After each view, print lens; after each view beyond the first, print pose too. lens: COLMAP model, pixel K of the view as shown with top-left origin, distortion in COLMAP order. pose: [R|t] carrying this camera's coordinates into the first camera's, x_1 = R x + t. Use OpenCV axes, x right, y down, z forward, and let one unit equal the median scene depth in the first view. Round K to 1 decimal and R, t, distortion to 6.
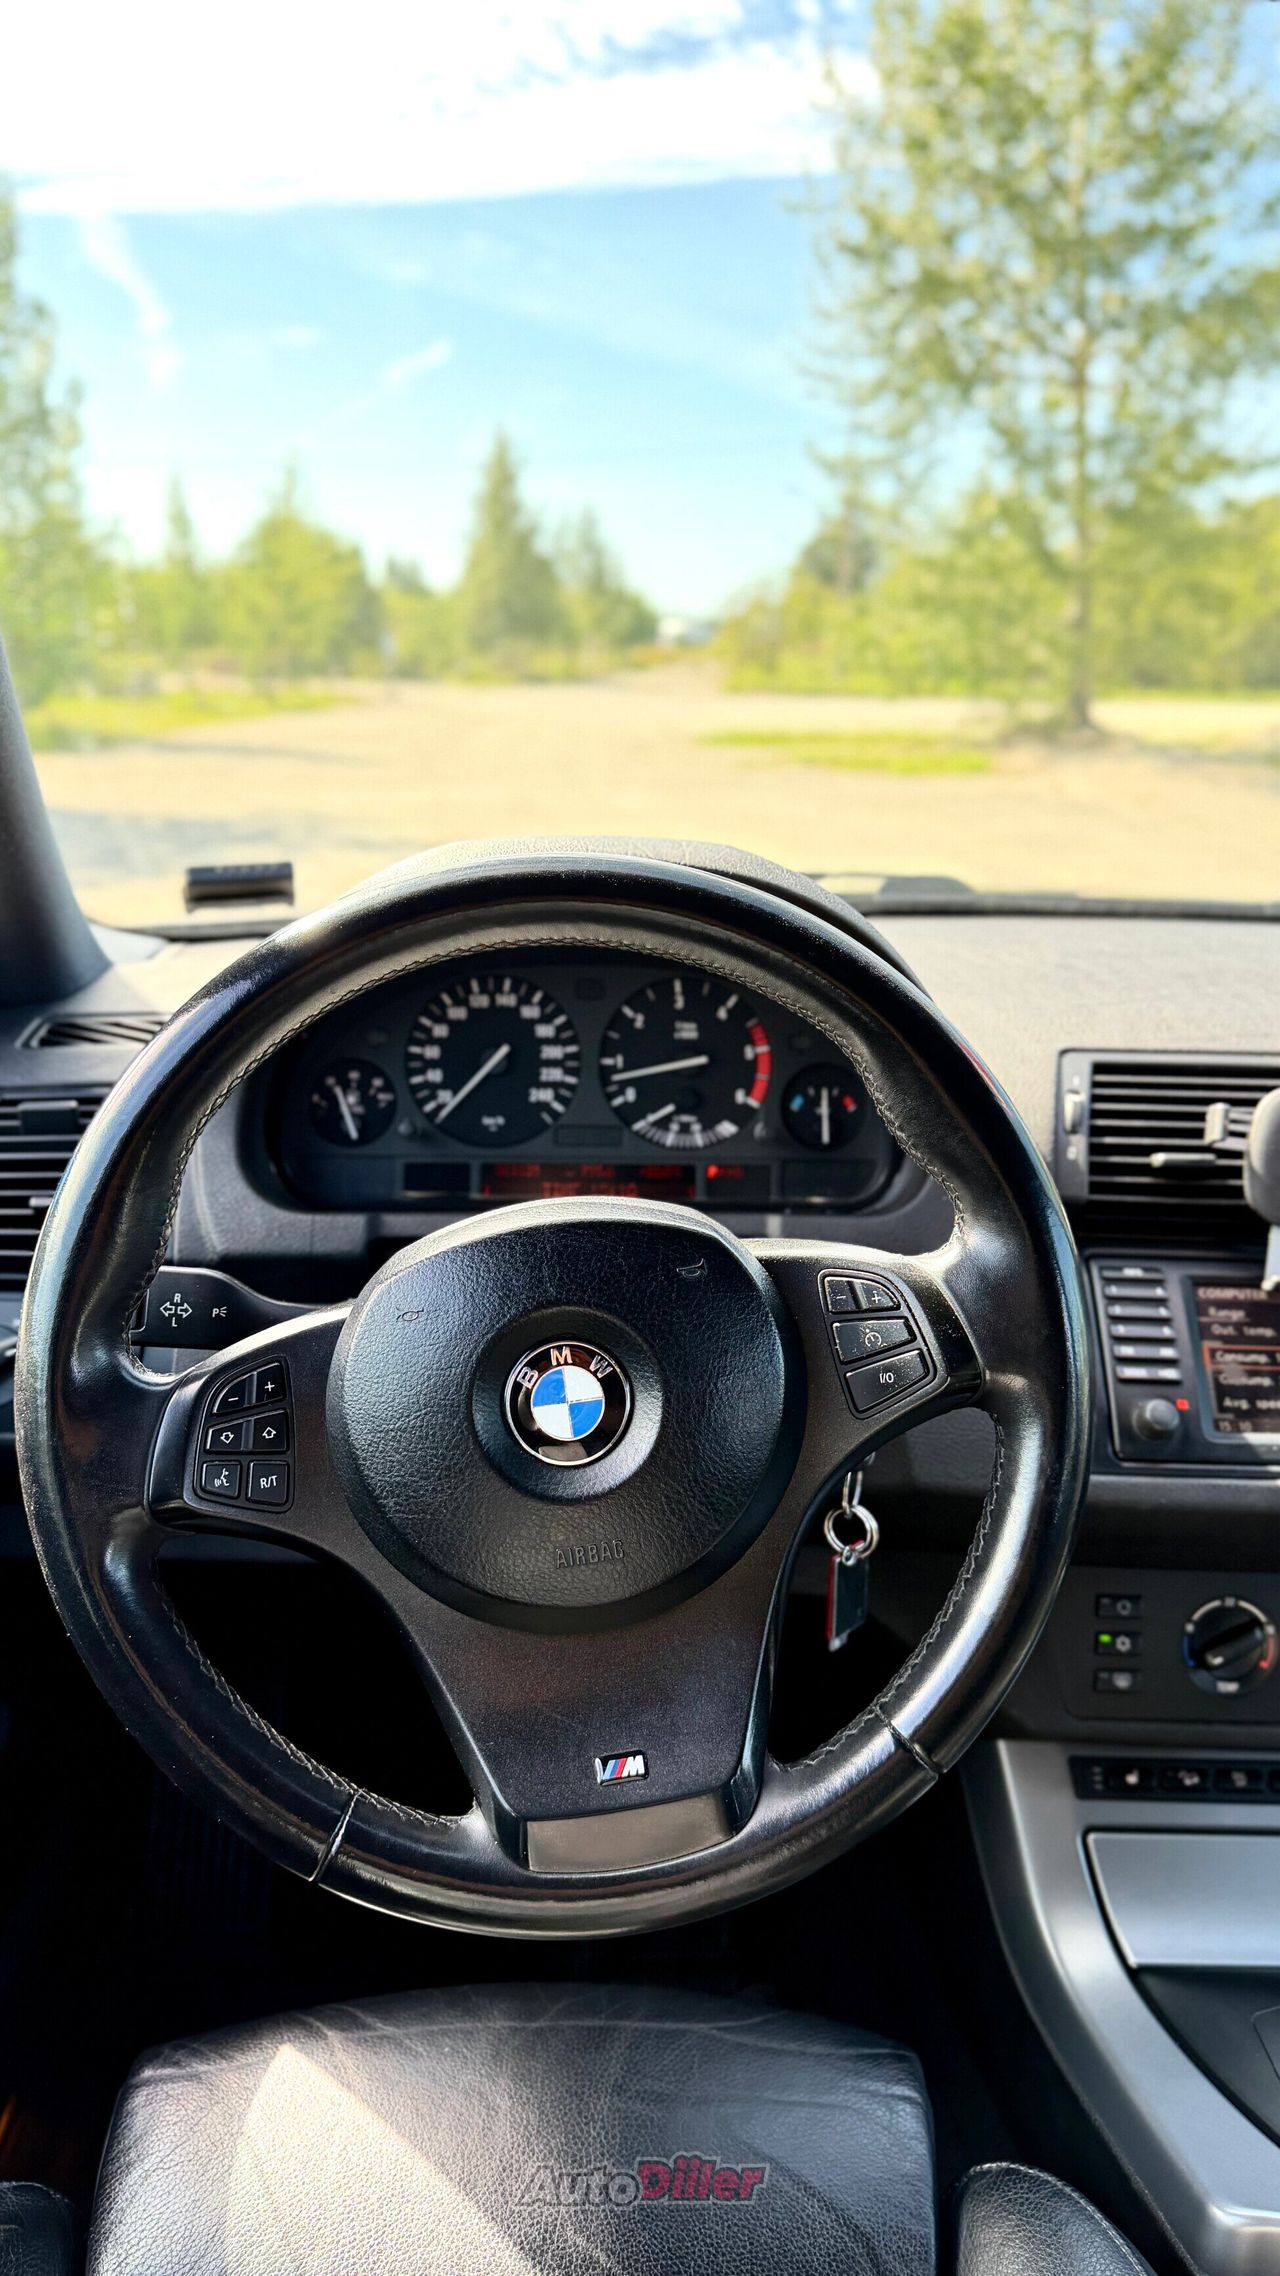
lens RADIAL K [[1670.0, 0, 640.0], [0, 1670.0, 1138.0], [0, 0, 1]] dist [0.006505, -0.006982]
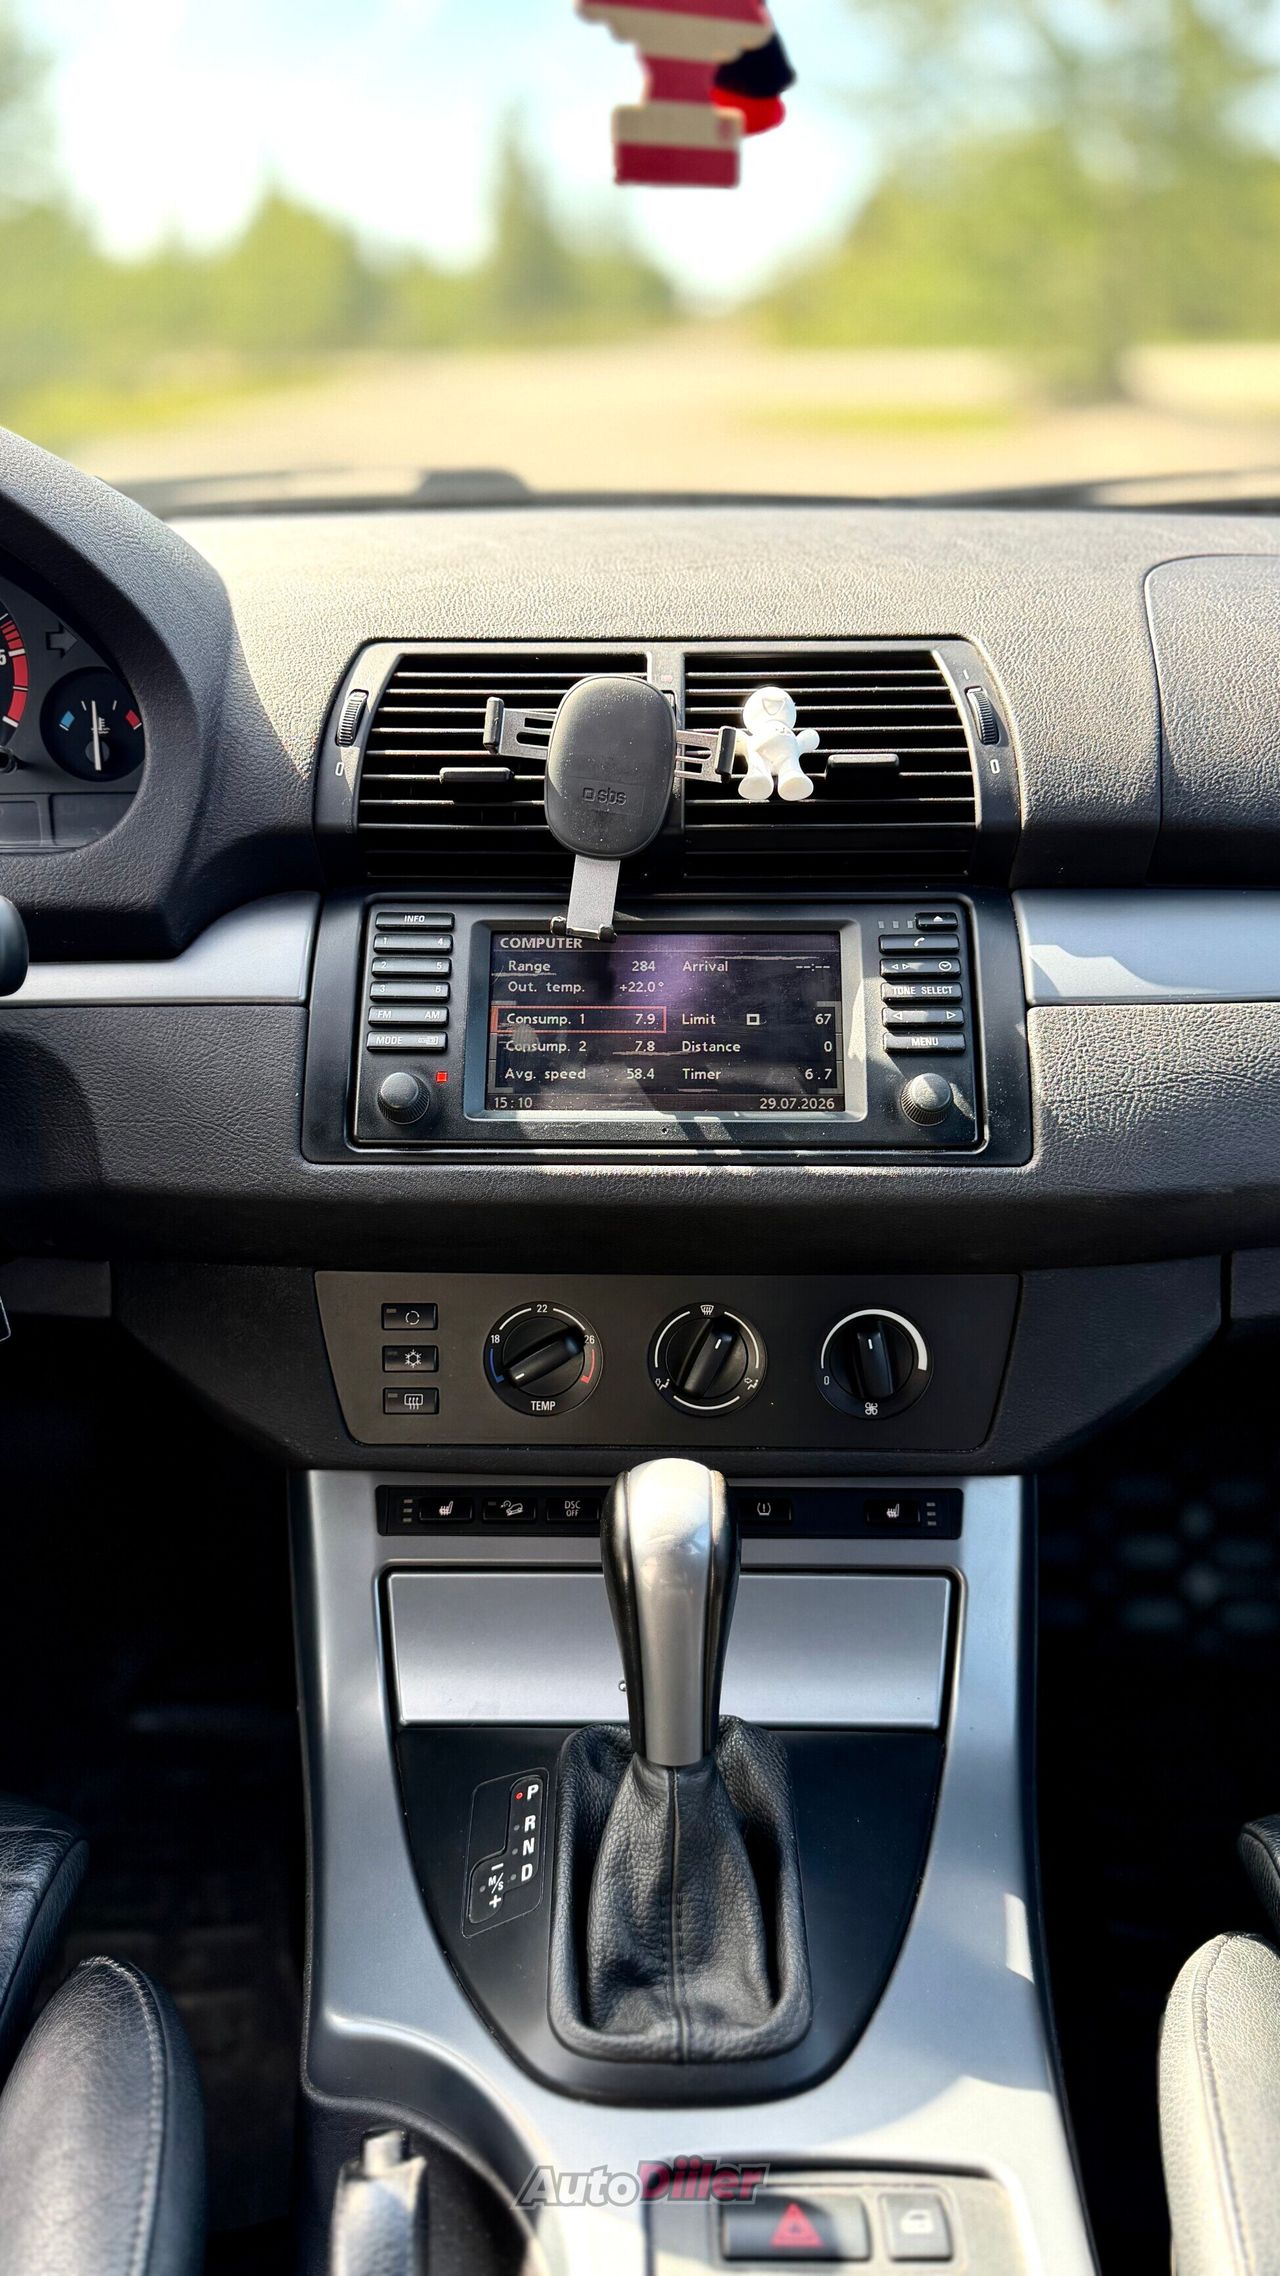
lens RADIAL K [[1647.8, 0, 640.0], [0, 1647.8, 1138.0], [0, 0, 1]] dist [0.177526, -0.310297]
pose [[0.999014, -0.020685, -0.039283, 0.435485], [0.026972, 0.985593, 0.166967, 0.054095], [0.035263, -0.167862, 0.985180, 0.192391]]
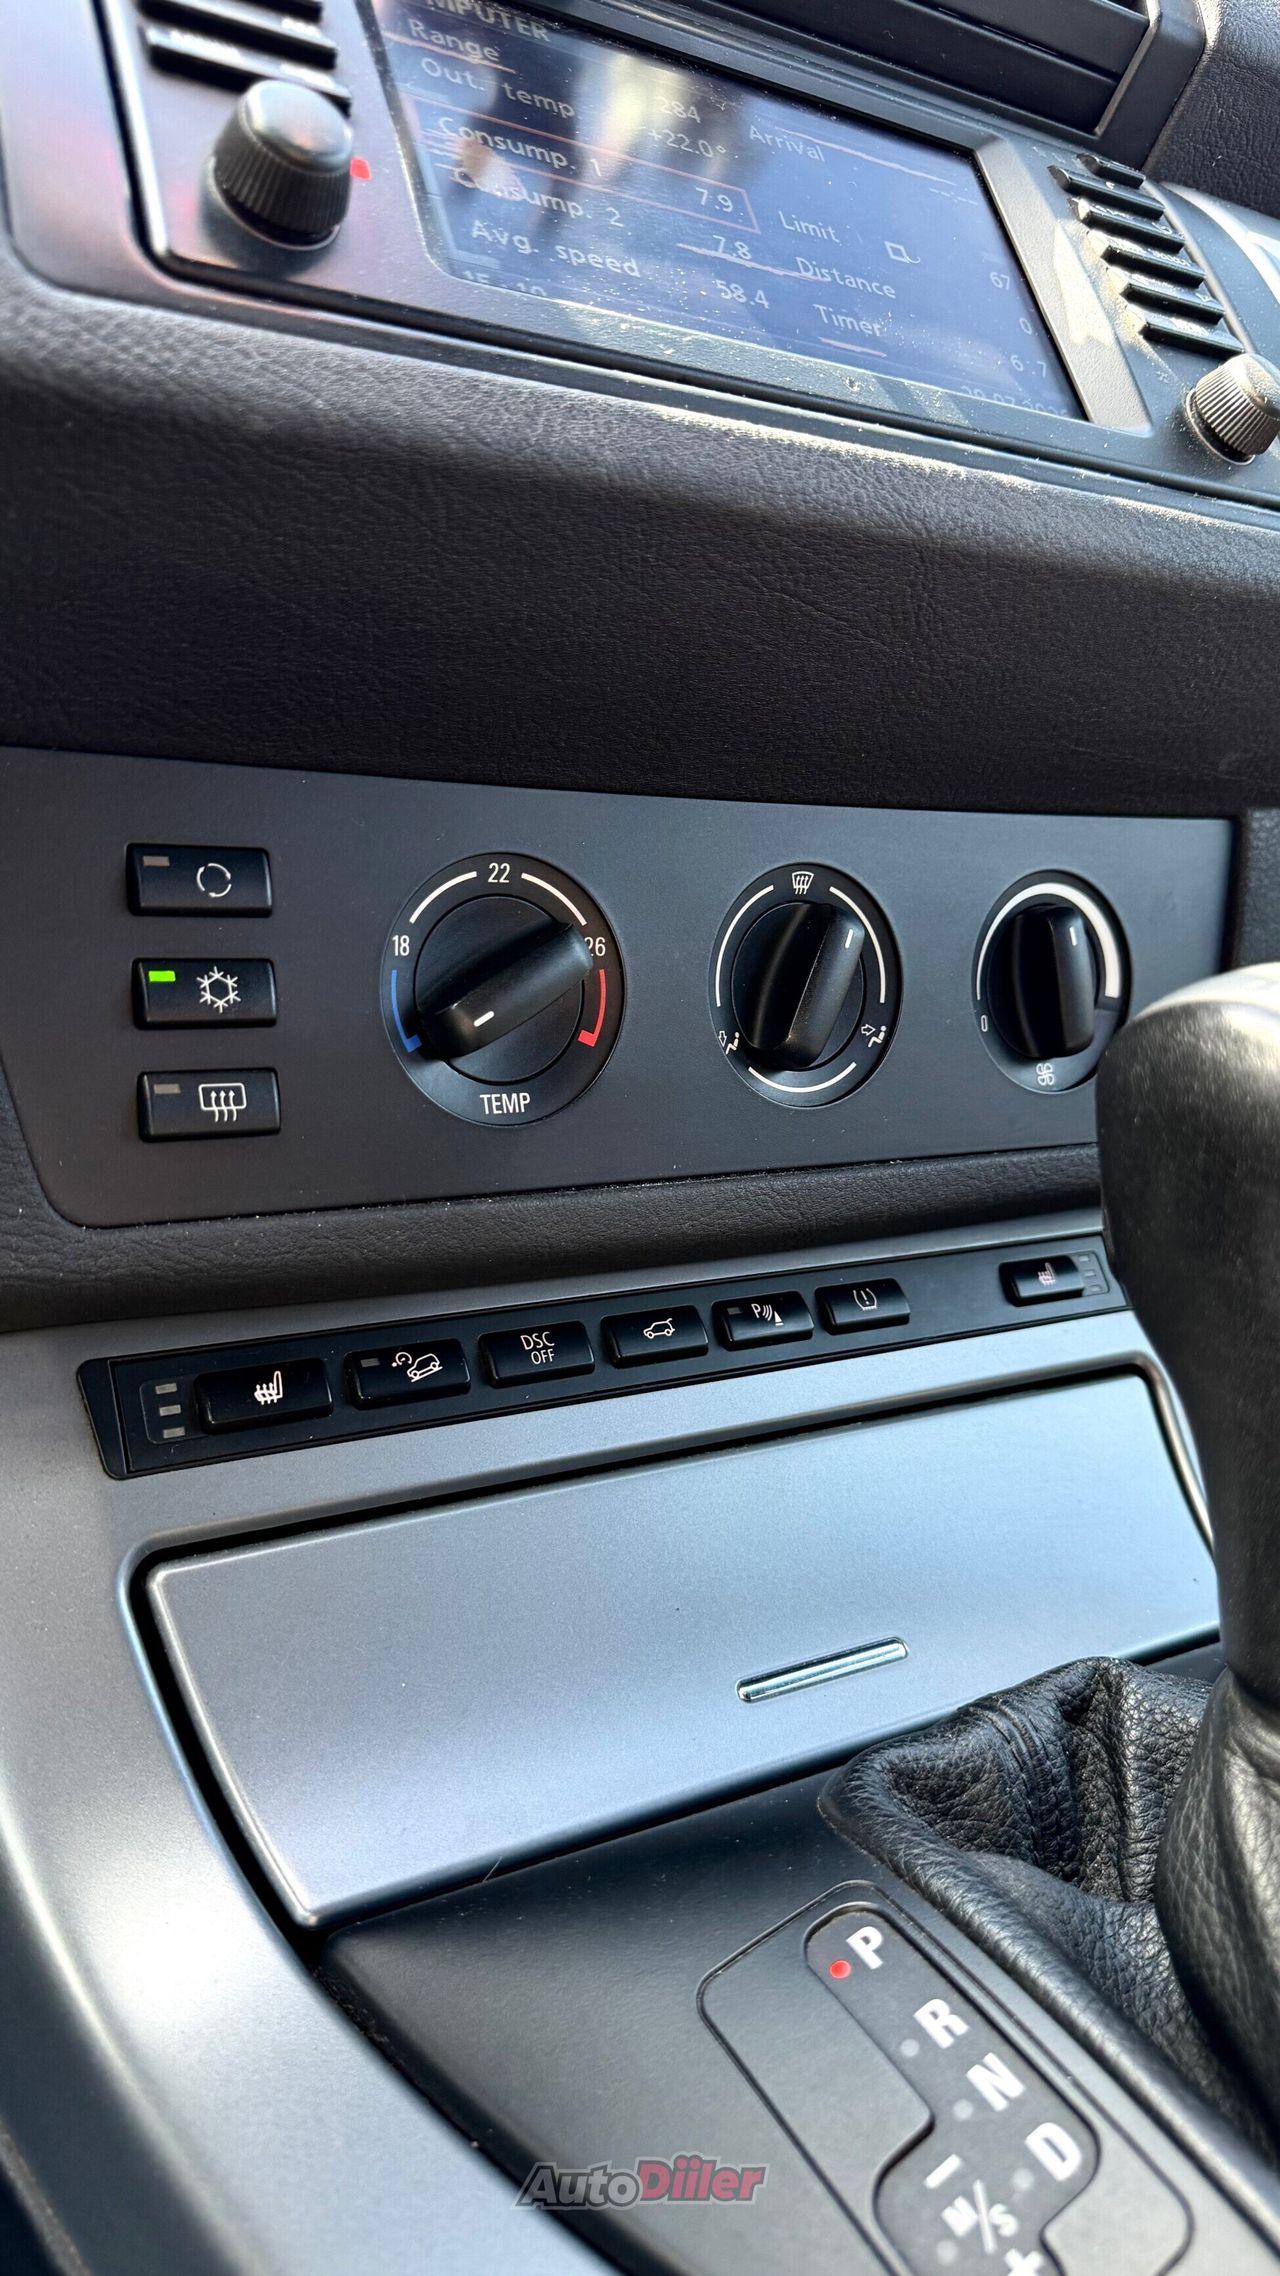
lens RADIAL K [[1619.5, 0, 646.3], [0, 1619.5, 1140.8], [0, 0, 1]] dist [0.063211, -0.115516]
pose [[0.855946, -0.084690, 0.510082, 0.192774], [0.037261, 0.994033, 0.102515, 0.299846], [-0.515721, -0.068741, 0.853995, 0.672336]]
